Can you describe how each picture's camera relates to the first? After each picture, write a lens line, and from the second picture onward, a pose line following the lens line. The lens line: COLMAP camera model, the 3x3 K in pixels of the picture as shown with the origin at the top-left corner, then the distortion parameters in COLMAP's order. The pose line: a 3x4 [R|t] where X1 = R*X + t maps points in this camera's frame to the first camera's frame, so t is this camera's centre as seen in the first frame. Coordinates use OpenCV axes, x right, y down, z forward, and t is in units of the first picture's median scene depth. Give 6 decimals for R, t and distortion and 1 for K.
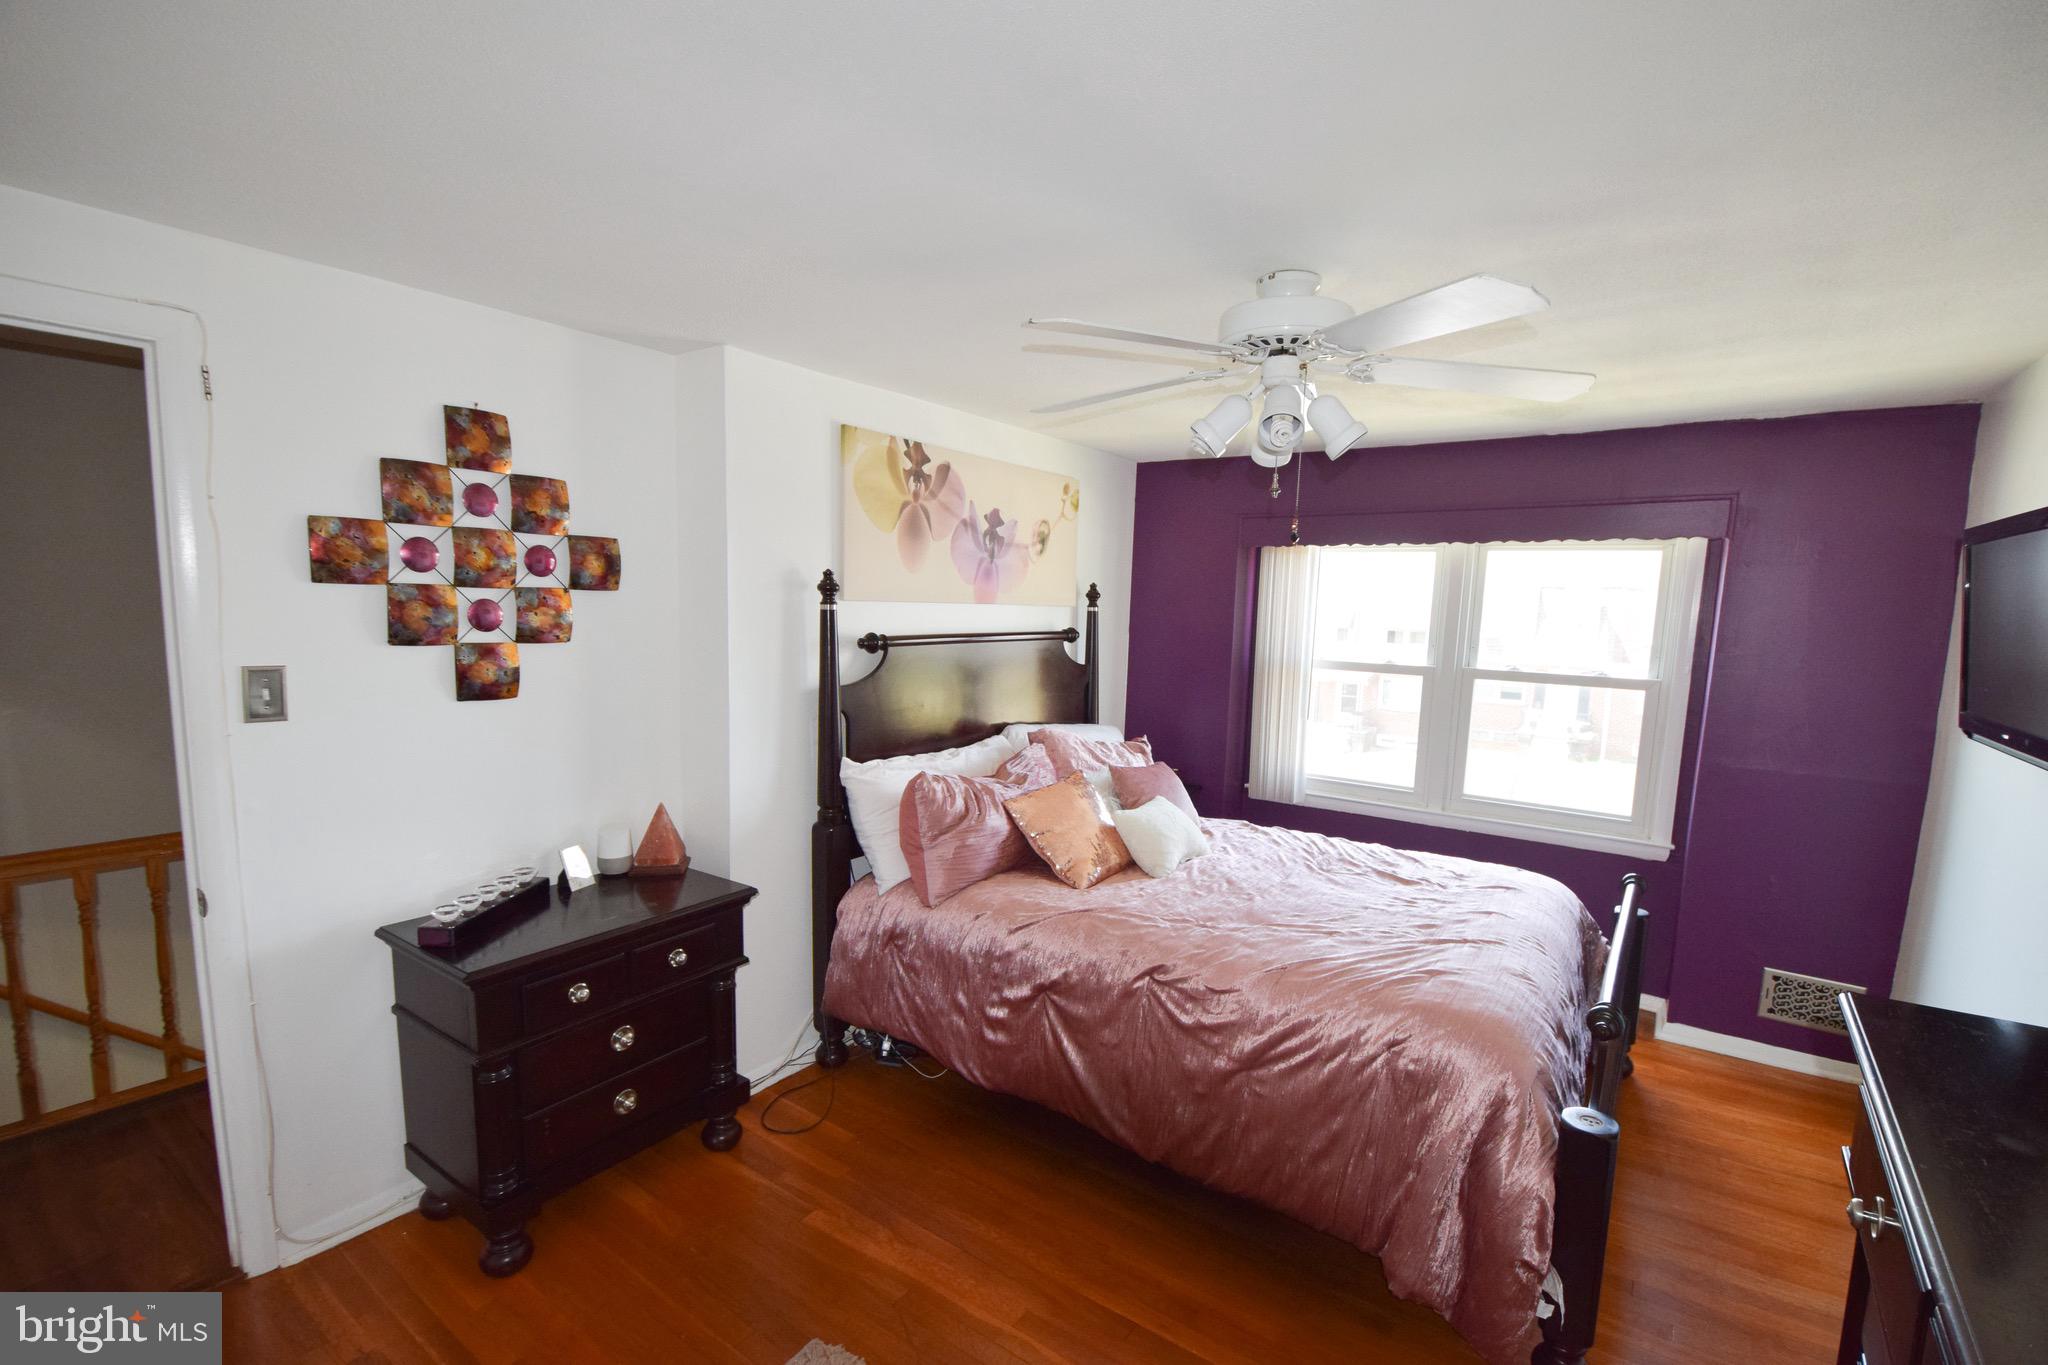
lens RADIAL K [[900.4, 0, 1049.0], [0, 900.4, 711.5], [0, 0, 1]] dist [0.014190, -0.022642]
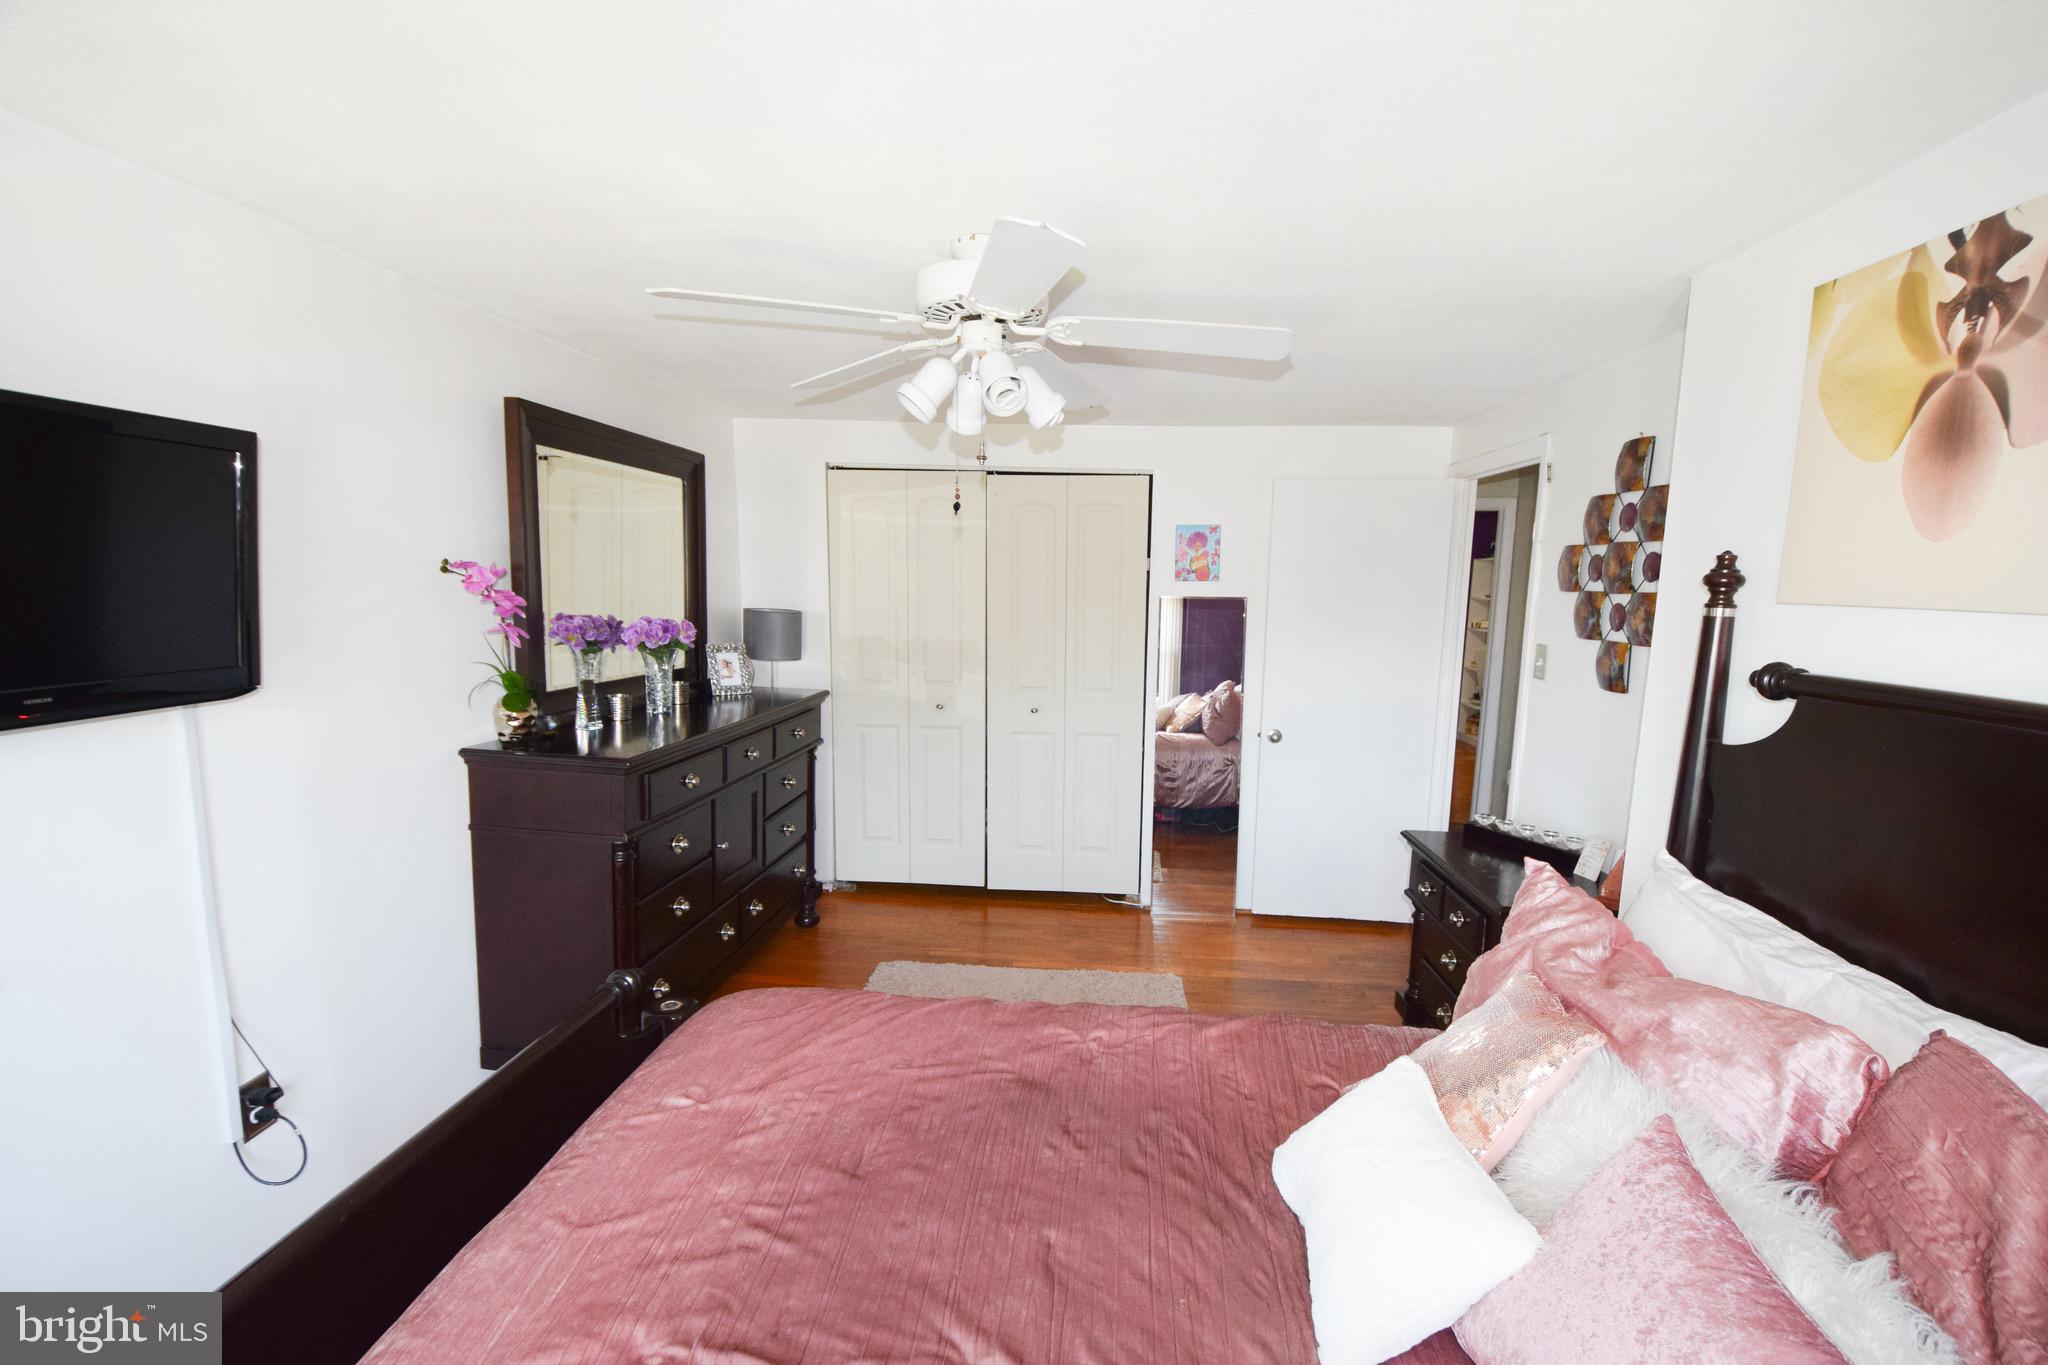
lens RADIAL K [[900.4, 0, 1049.0], [0, 900.4, 711.5], [0, 0, 1]] dist [0.014190, -0.022642]
pose [[-0.861898, 0.027874, -0.506316, 0.445847], [-0.106738, 0.966144, 0.234889, -0.138211], [0.495721, 0.256493, -0.829742, 1.233586]]
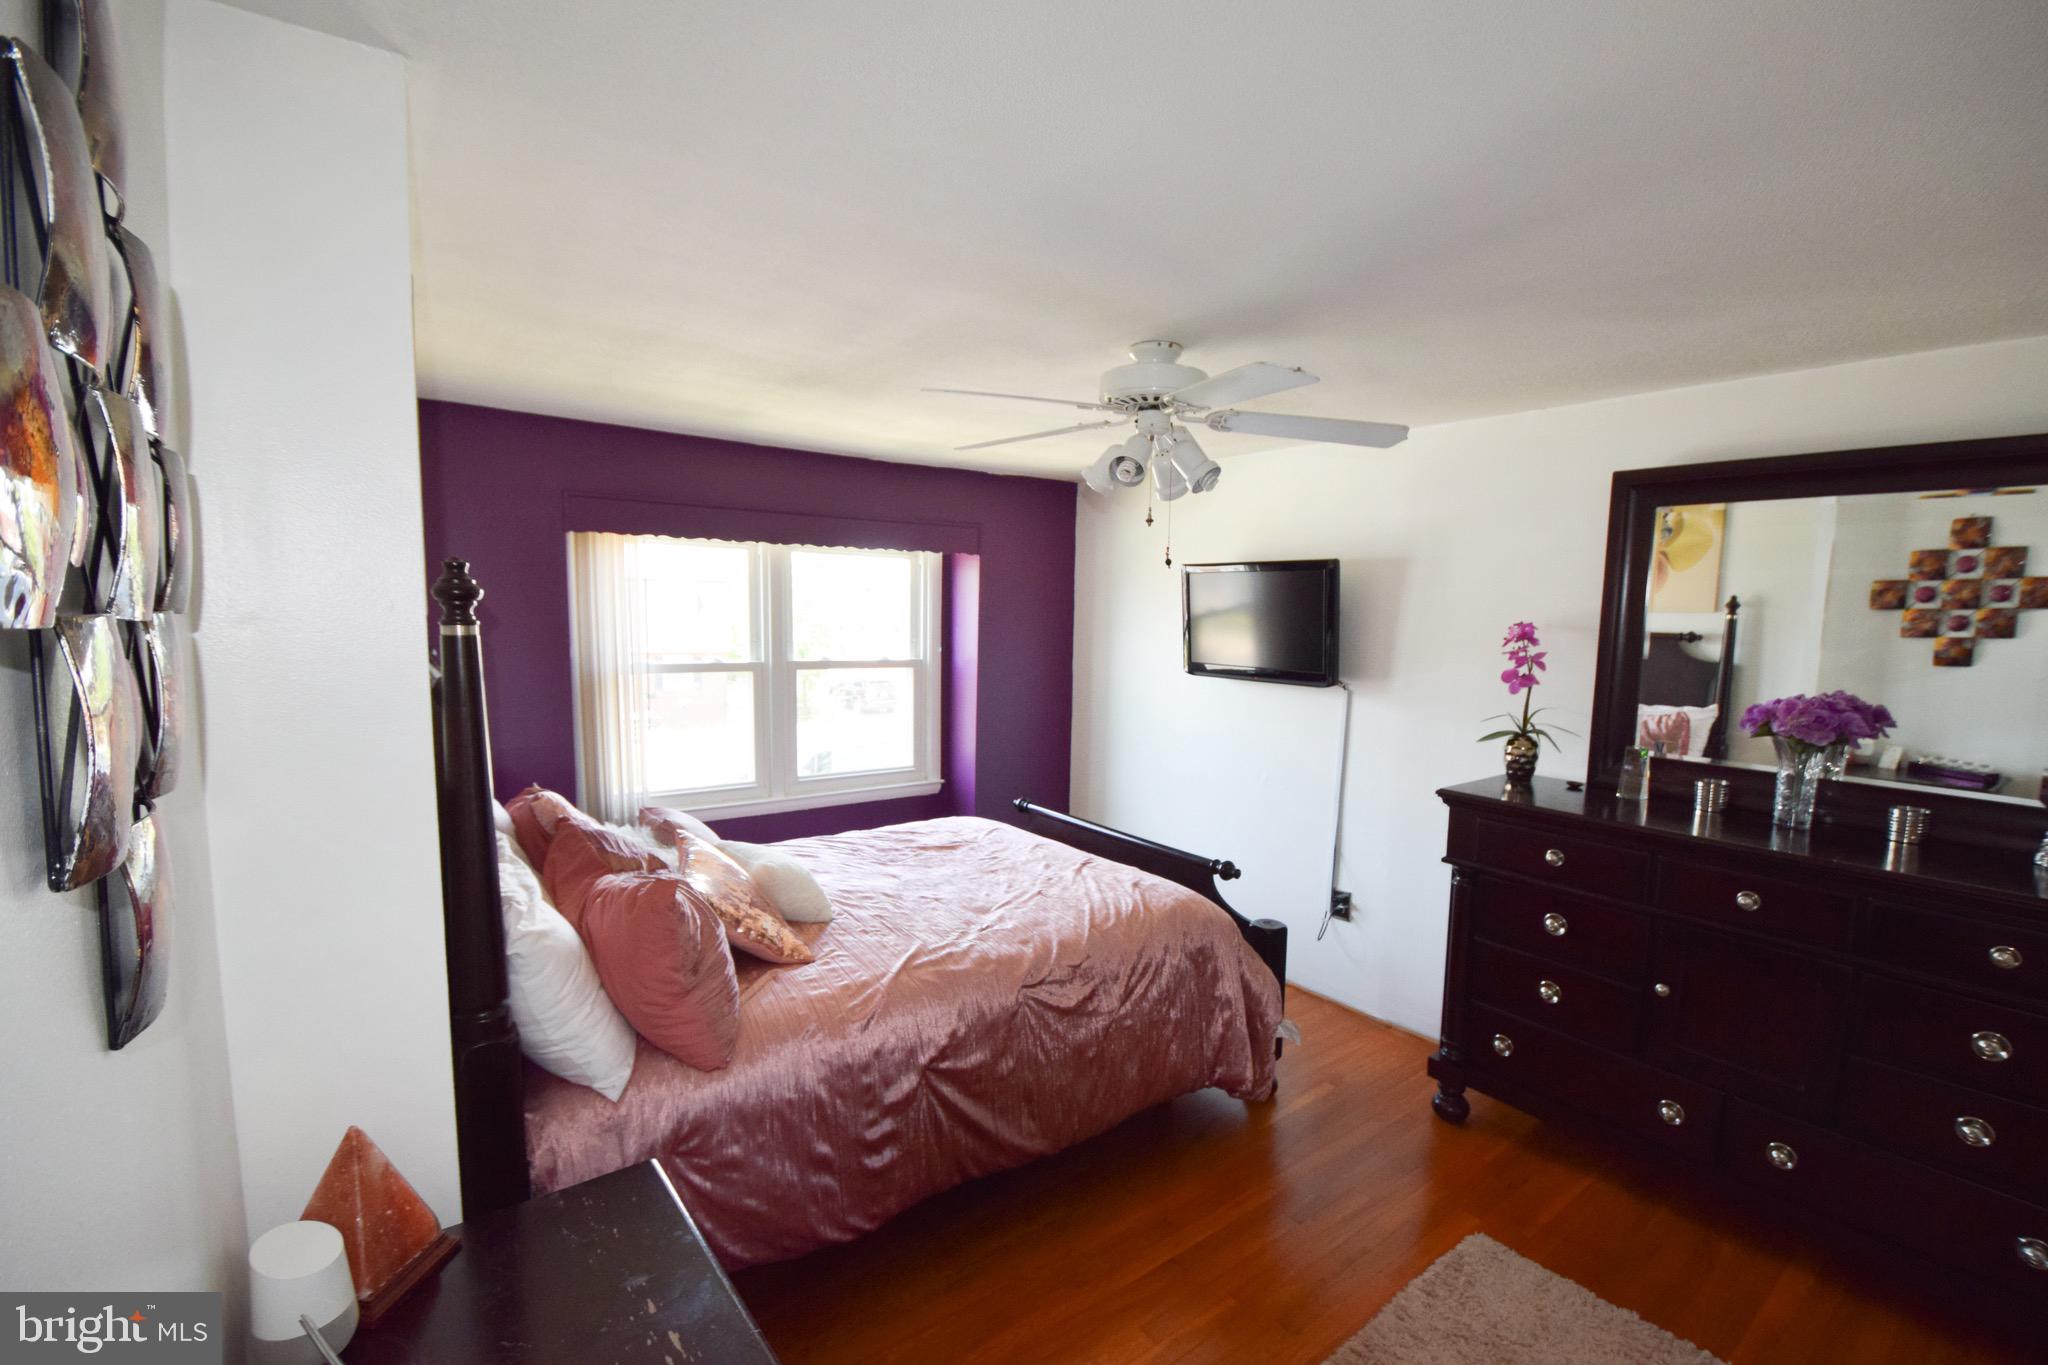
lens RADIAL K [[900.4, 0, 1049.0], [0, 900.4, 711.5], [0, 0, 1]] dist [0.014190, -0.022642]
pose [[0.297684, -0.123934, 0.946586, -0.609035], [0.102814, 0.989933, 0.097277, -0.079328], [-0.949112, 0.068365, 0.307429, 0.495066]]
